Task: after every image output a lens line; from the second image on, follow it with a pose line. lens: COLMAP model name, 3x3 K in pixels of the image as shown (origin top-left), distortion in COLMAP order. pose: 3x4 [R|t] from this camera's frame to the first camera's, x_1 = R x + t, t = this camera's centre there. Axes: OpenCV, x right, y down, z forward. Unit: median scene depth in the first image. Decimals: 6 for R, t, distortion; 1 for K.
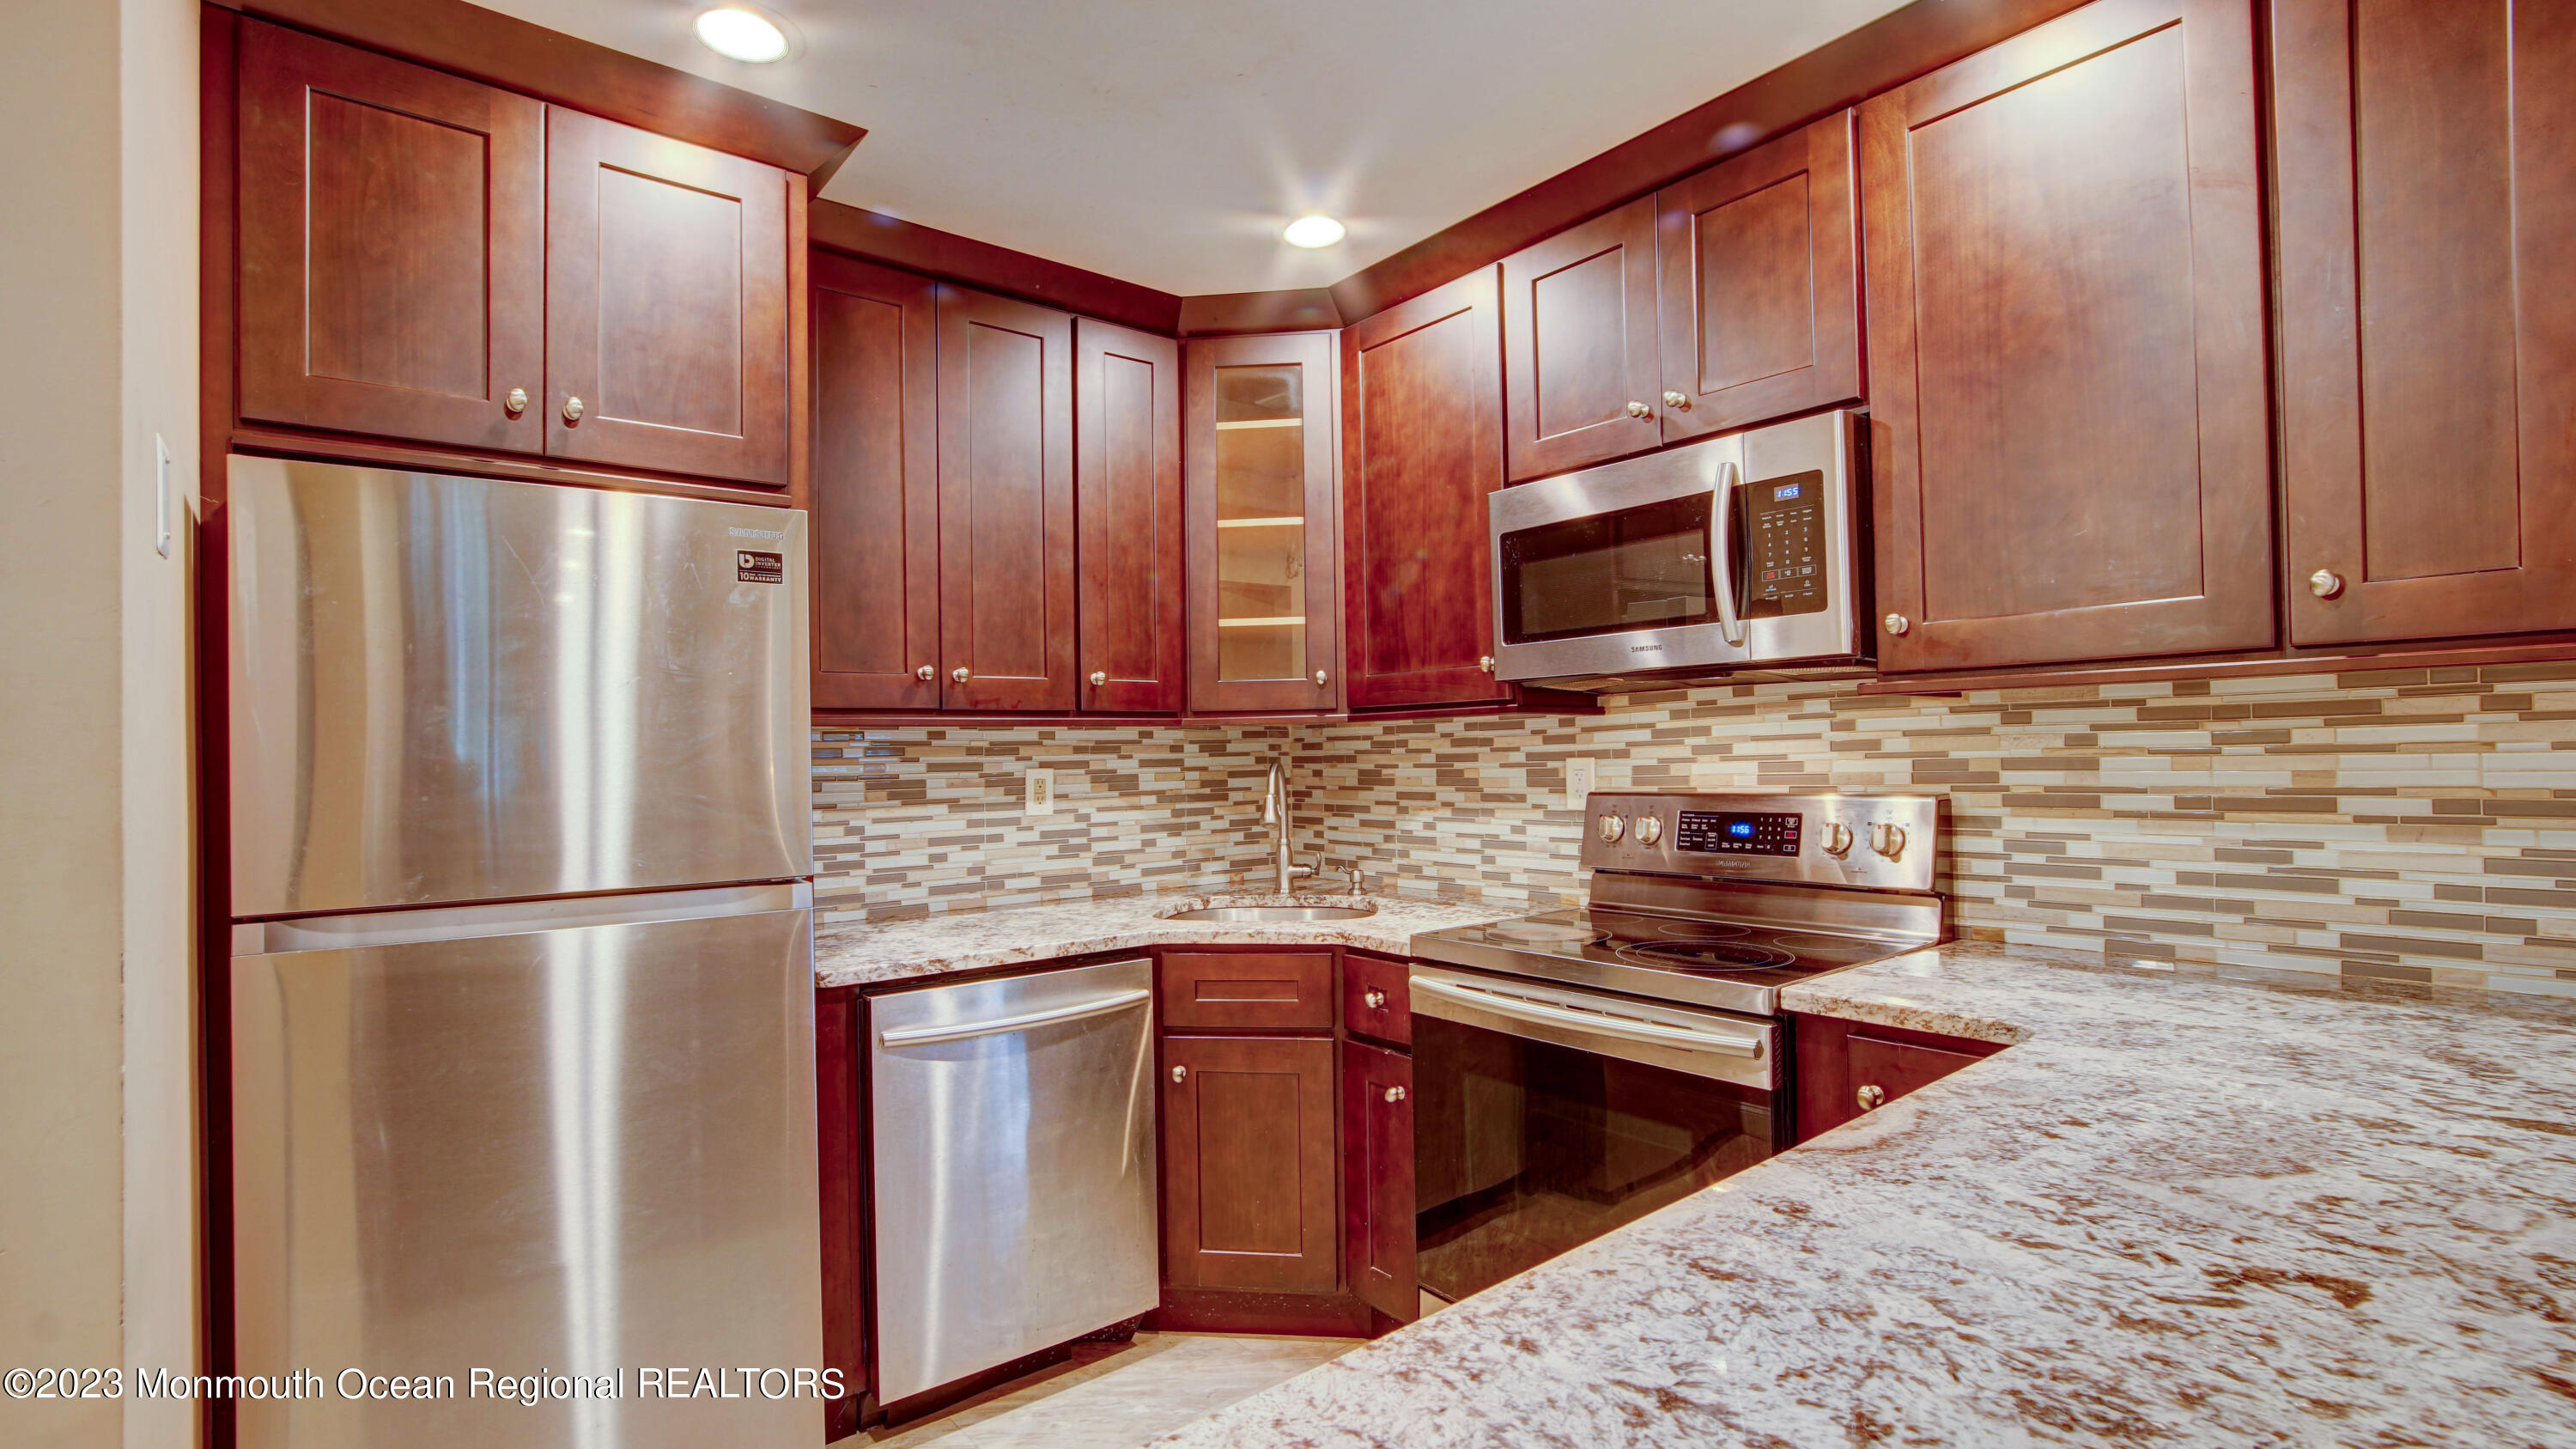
lens RADIAL K [[1169.0, 0, 1272.2], [0, 1169.0, 741.1], [0, 0, 1]] dist [0.000326, 0.000108]
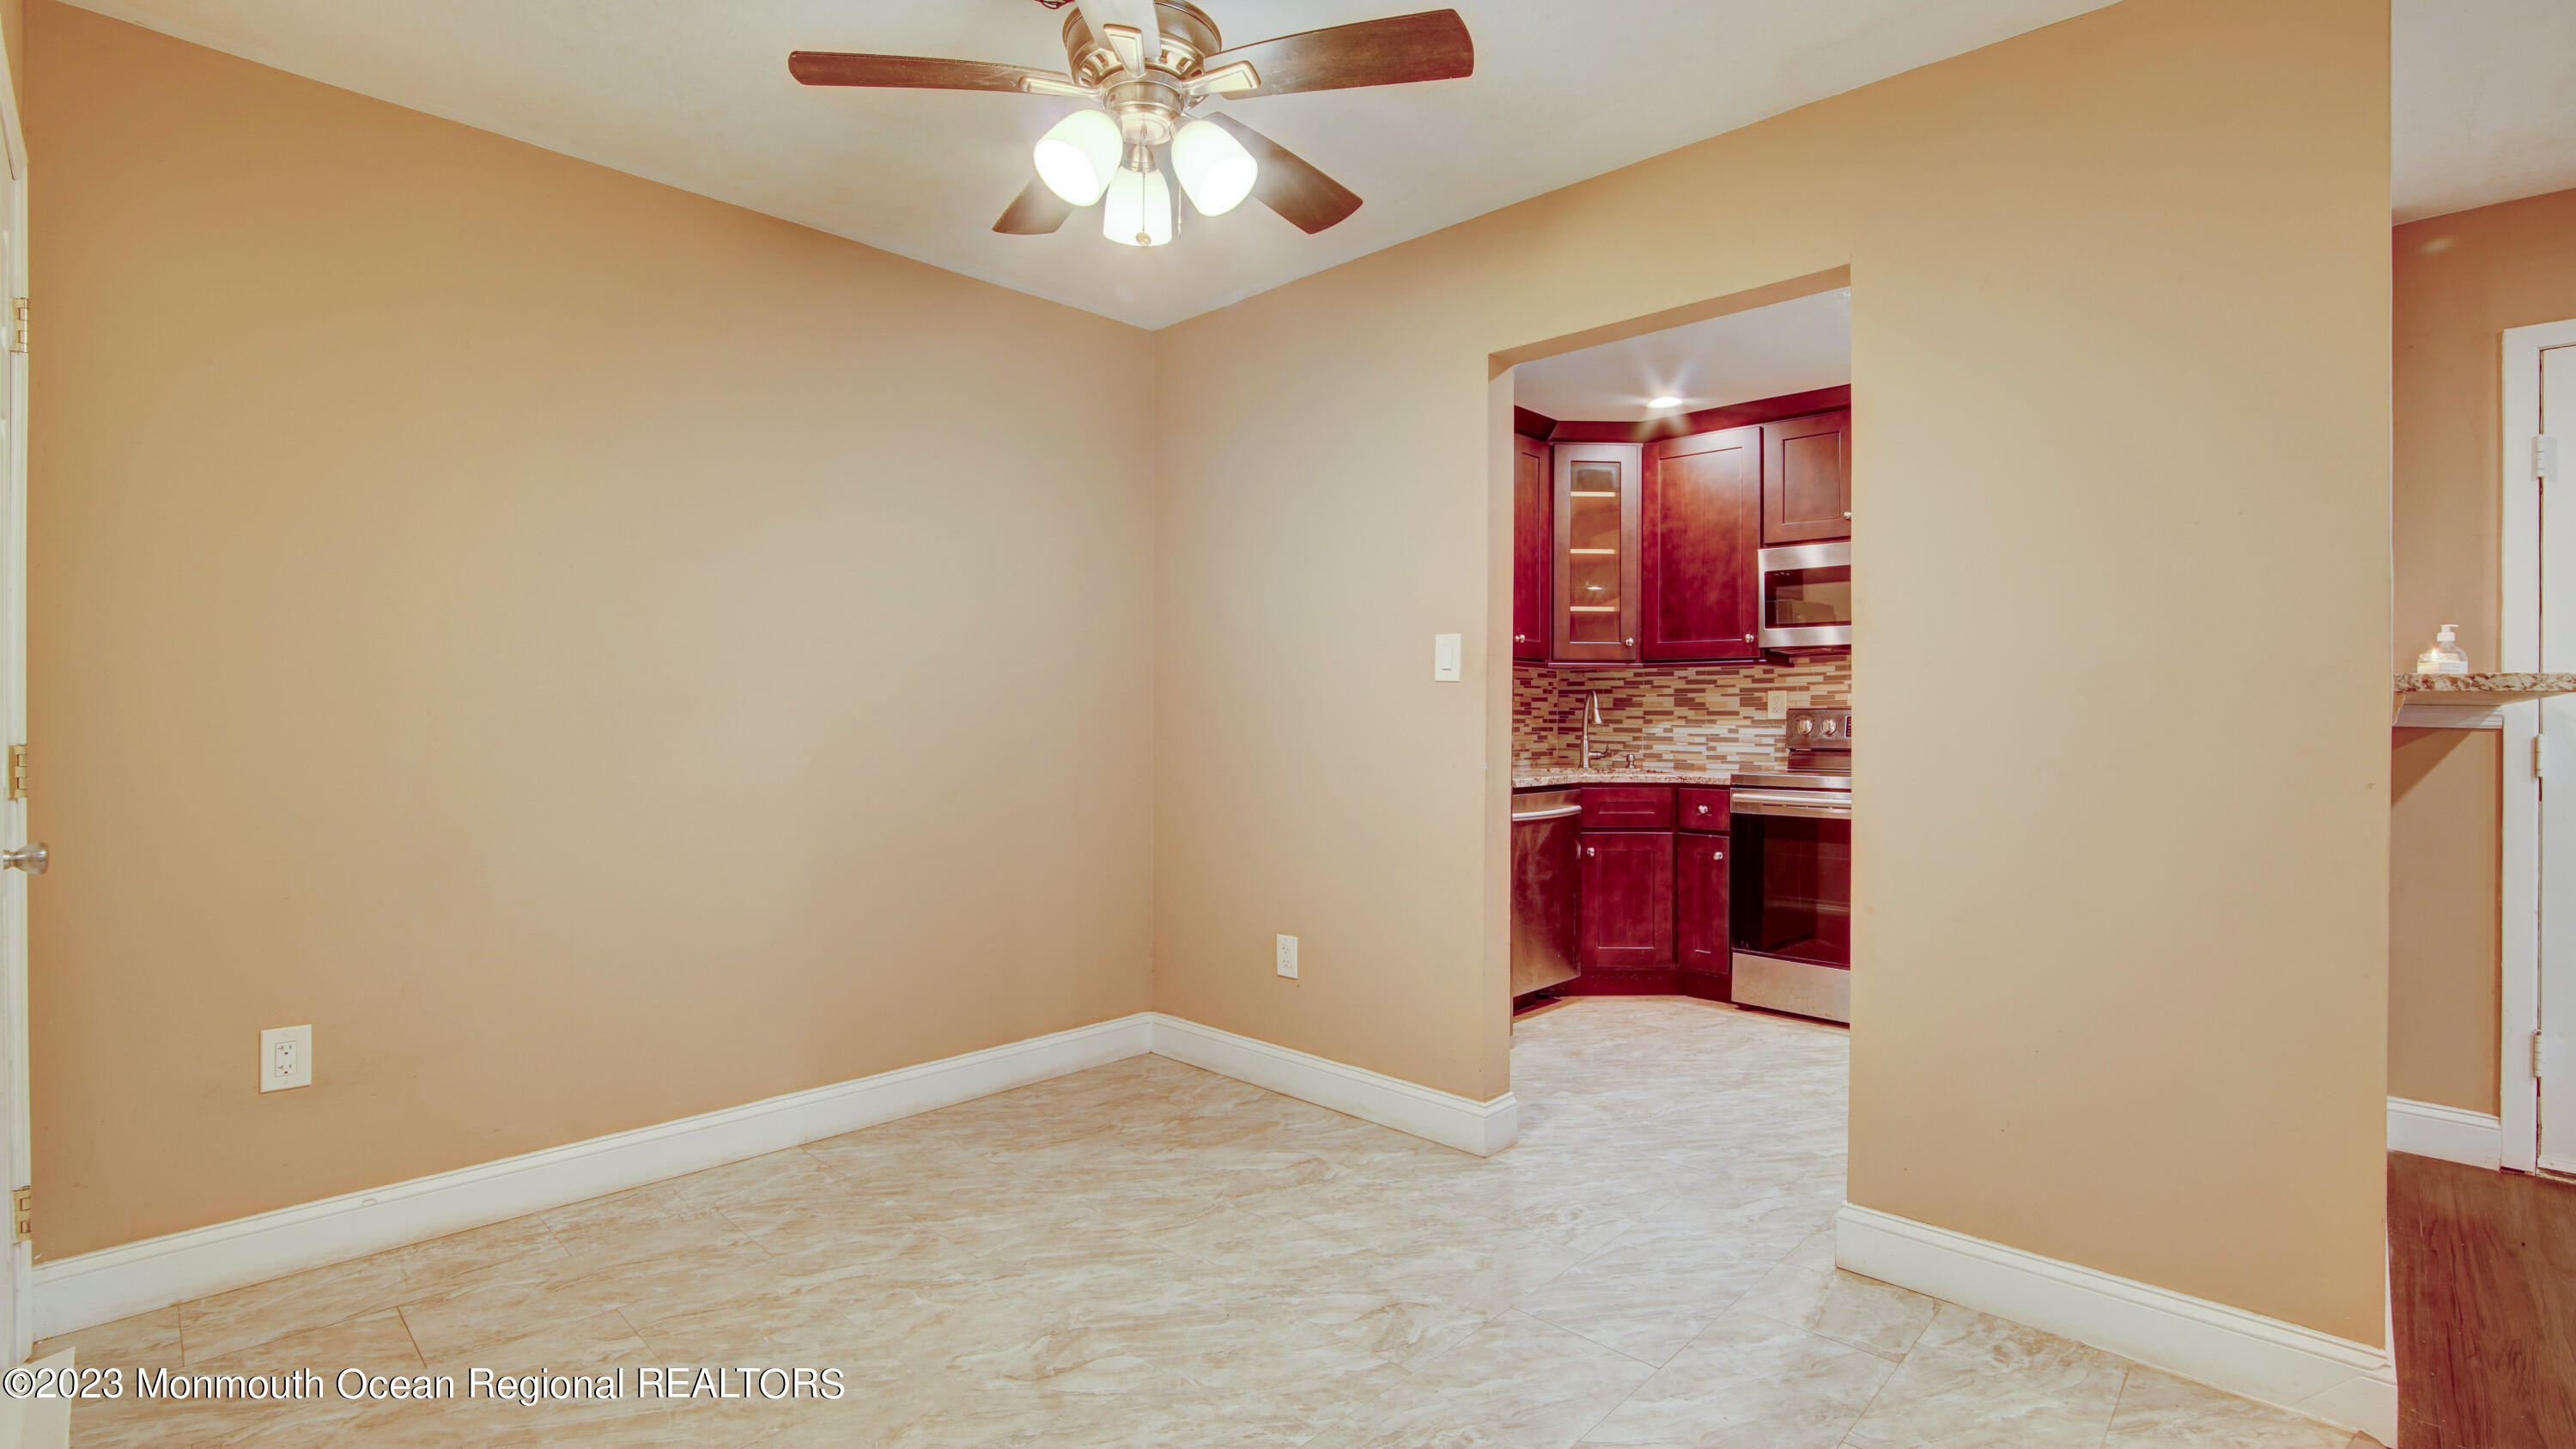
lens RADIAL K [[1205.2, 0, 1191.1], [0, 1205.2, 718.3], [0, 0, 1]] dist [-0.035912, 0.007503]
pose [[0.996699, 0.019181, 0.078884, -0.802421], [-0.020655, 0.999626, 0.017905, 0.043312], [-0.078511, -0.019475, 0.996723, -0.797828]]
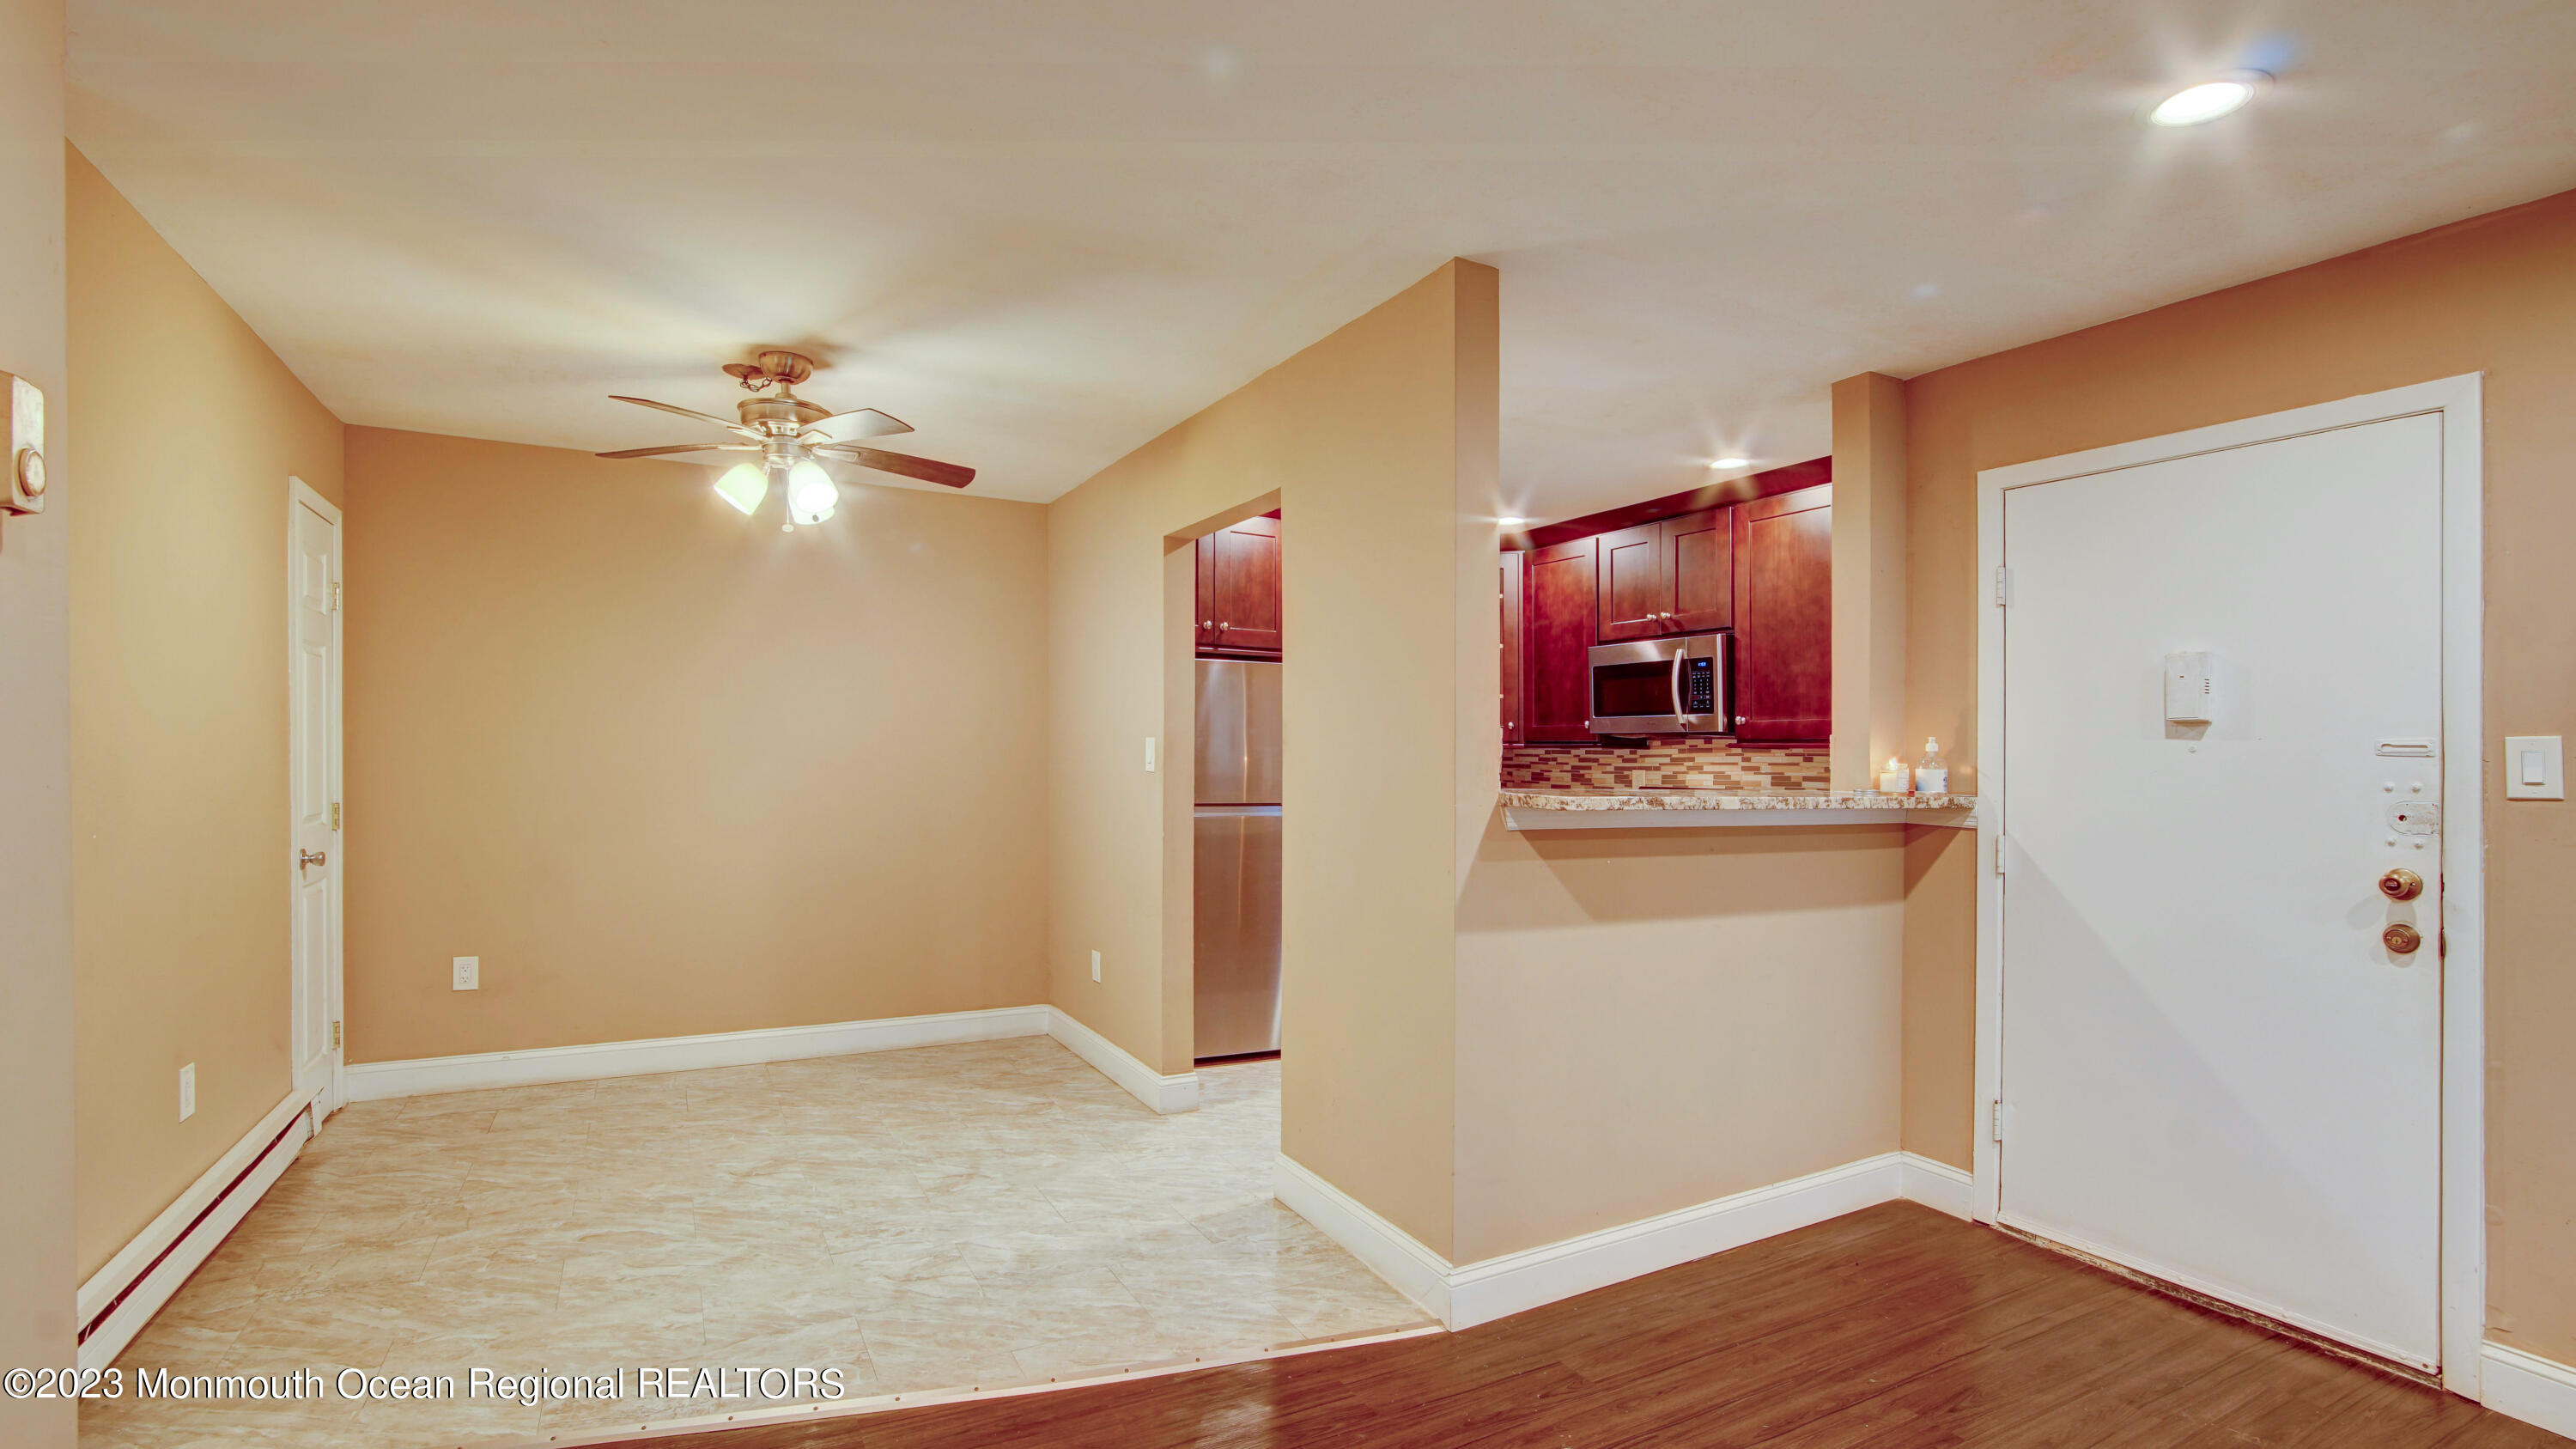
lens RADIAL K [[1207.8, 0, 1174.8], [0, 1207.8, 757.4], [0, 0, 1]] dist [-0.028797, 0.000195]
pose [[0.965234, 0.027809, -0.259904, 0.027920], [-0.022535, 0.999476, 0.023250, -0.038208], [0.260415, -0.016585, 0.965354, -1.236831]]
